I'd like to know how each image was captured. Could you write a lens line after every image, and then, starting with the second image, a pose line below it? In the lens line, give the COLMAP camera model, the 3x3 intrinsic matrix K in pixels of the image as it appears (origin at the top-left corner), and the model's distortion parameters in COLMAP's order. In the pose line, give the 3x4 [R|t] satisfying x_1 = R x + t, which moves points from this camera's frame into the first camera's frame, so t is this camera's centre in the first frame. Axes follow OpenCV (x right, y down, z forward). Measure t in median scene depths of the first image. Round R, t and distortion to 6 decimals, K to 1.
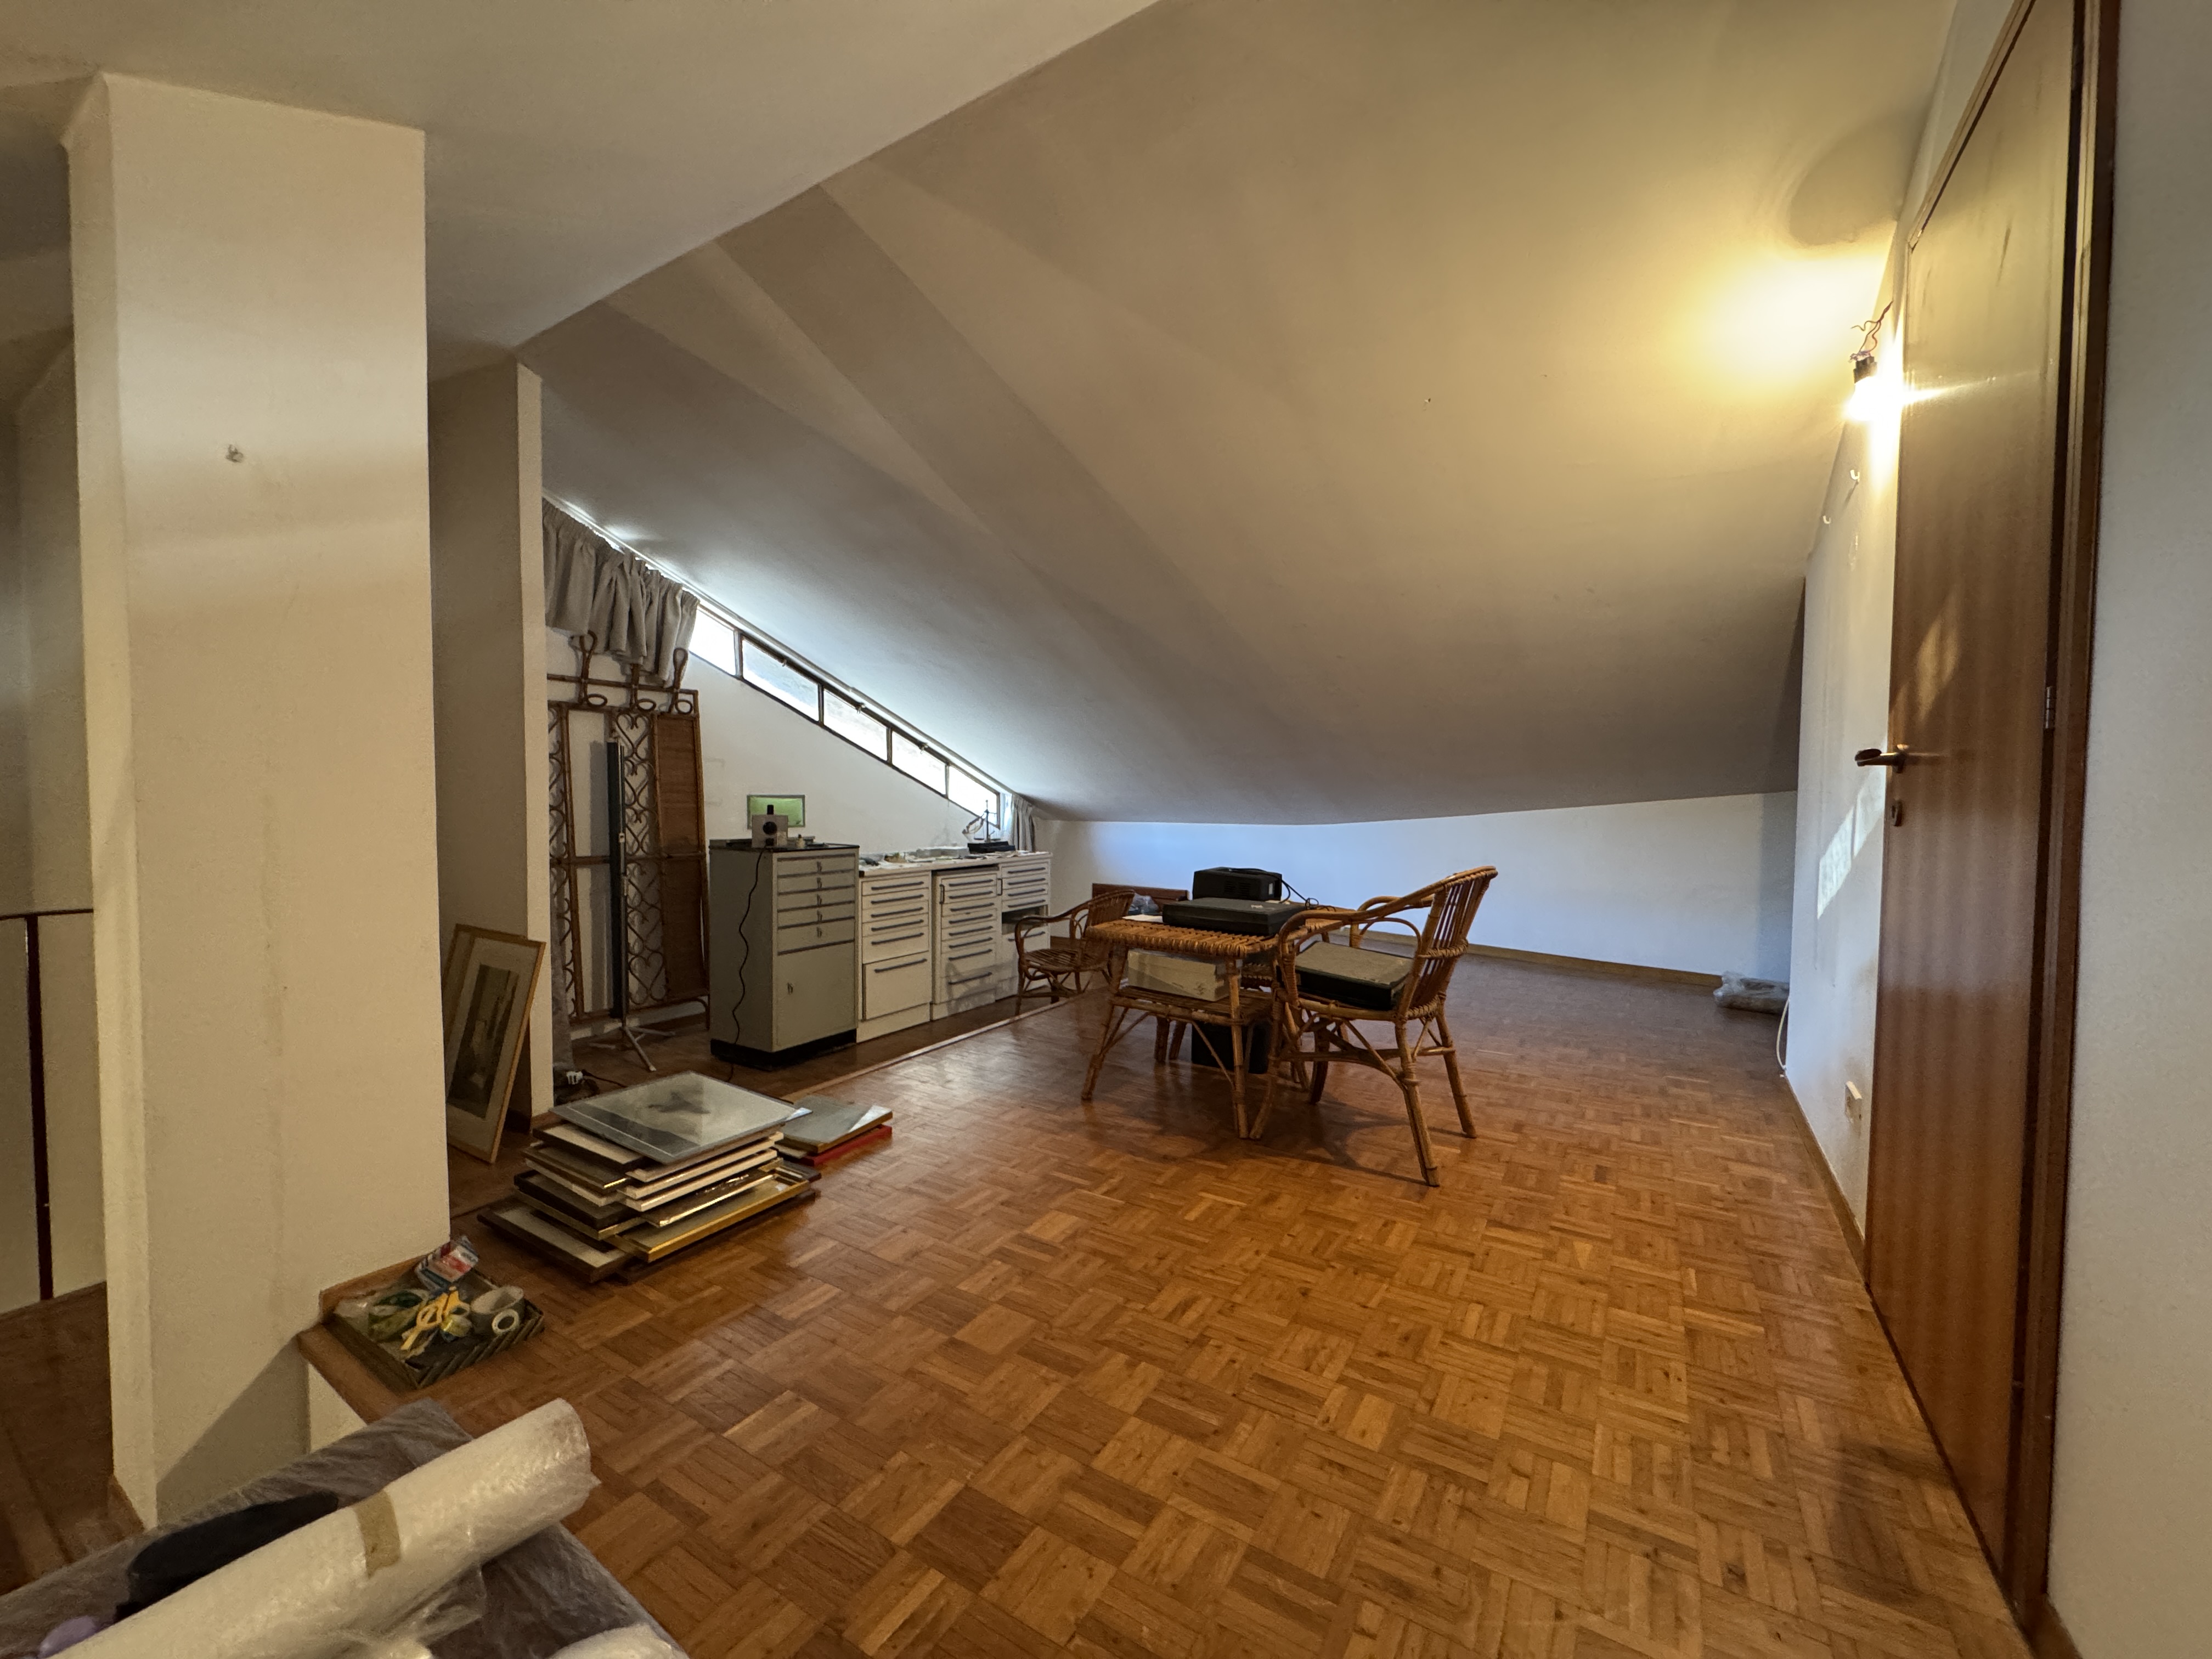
lens RADIAL K [[877.5, 0, 1103.7], [0, 877.5, 827.3], [0, 0, 1]] dist [-0.003043, 0.000235]
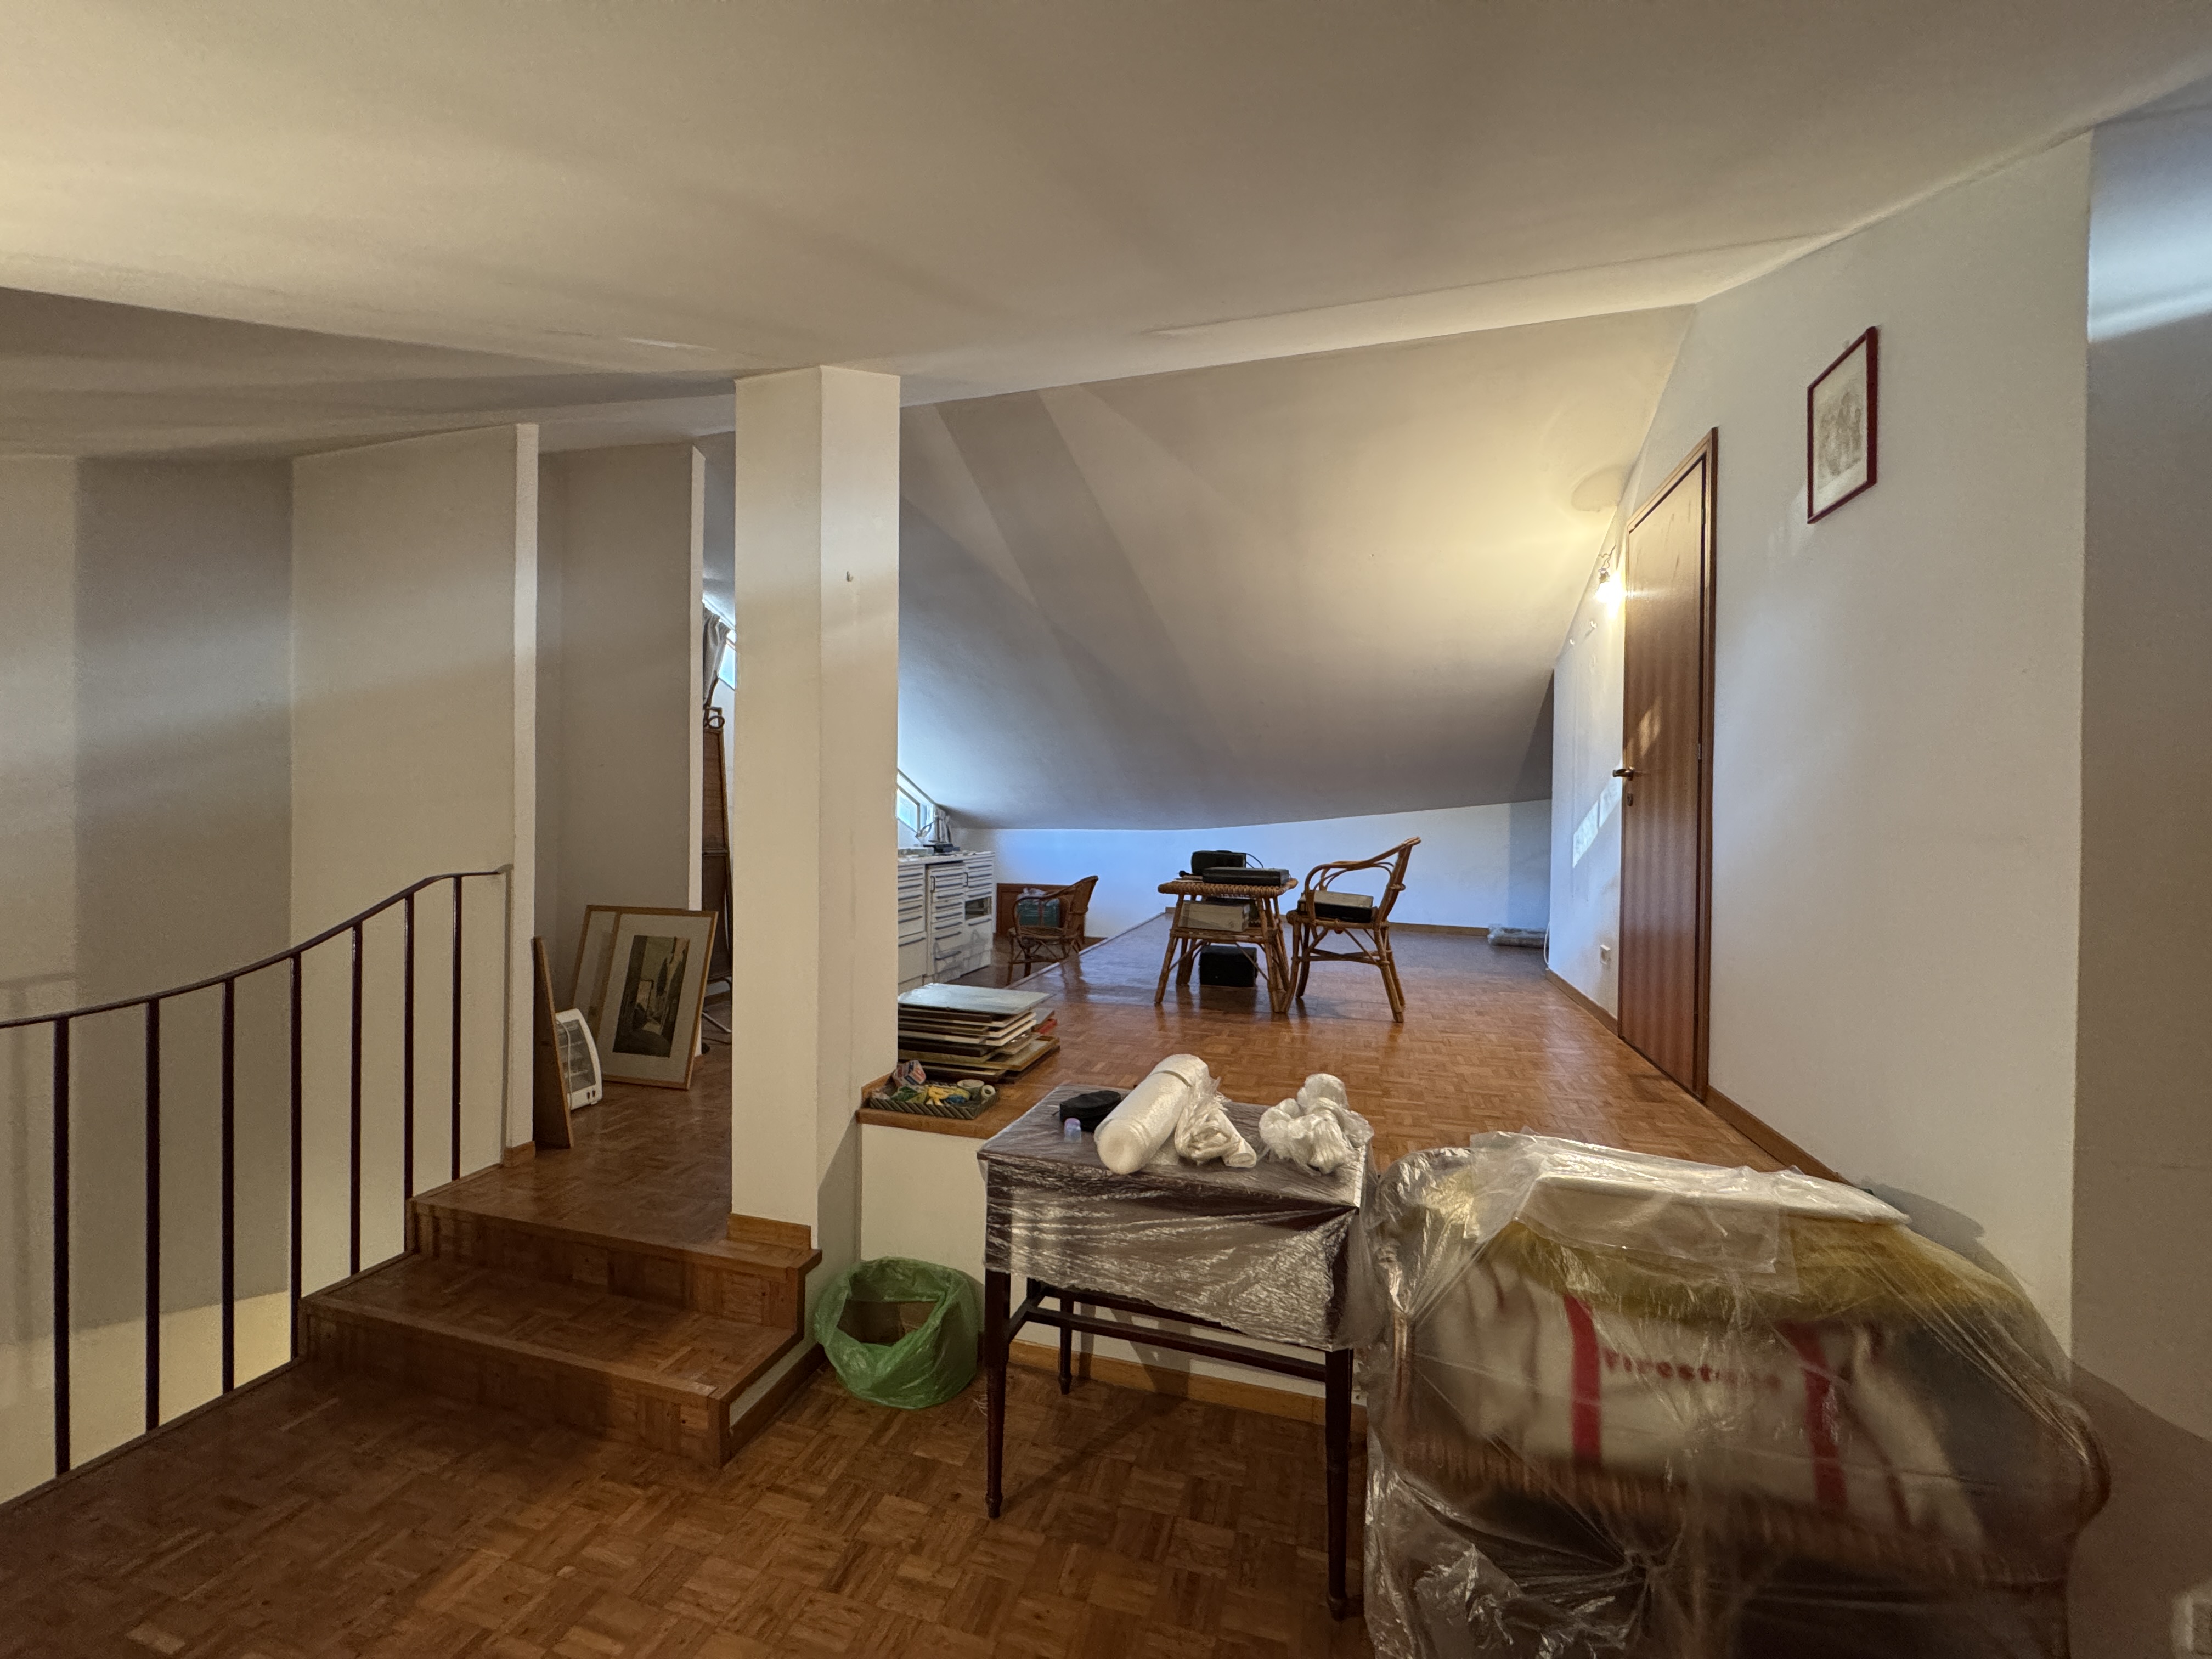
lens RADIAL K [[877.5, 0, 1103.9], [0, 877.5, 825.8], [0, 0, 1]] dist [-0.003043, 0.000235]
pose [[0.961826, -0.000693, 0.273662, -0.461900], [0.008083, 0.999632, -0.025877, 0.047476], [-0.273544, 0.027102, 0.961478, -0.352299]]
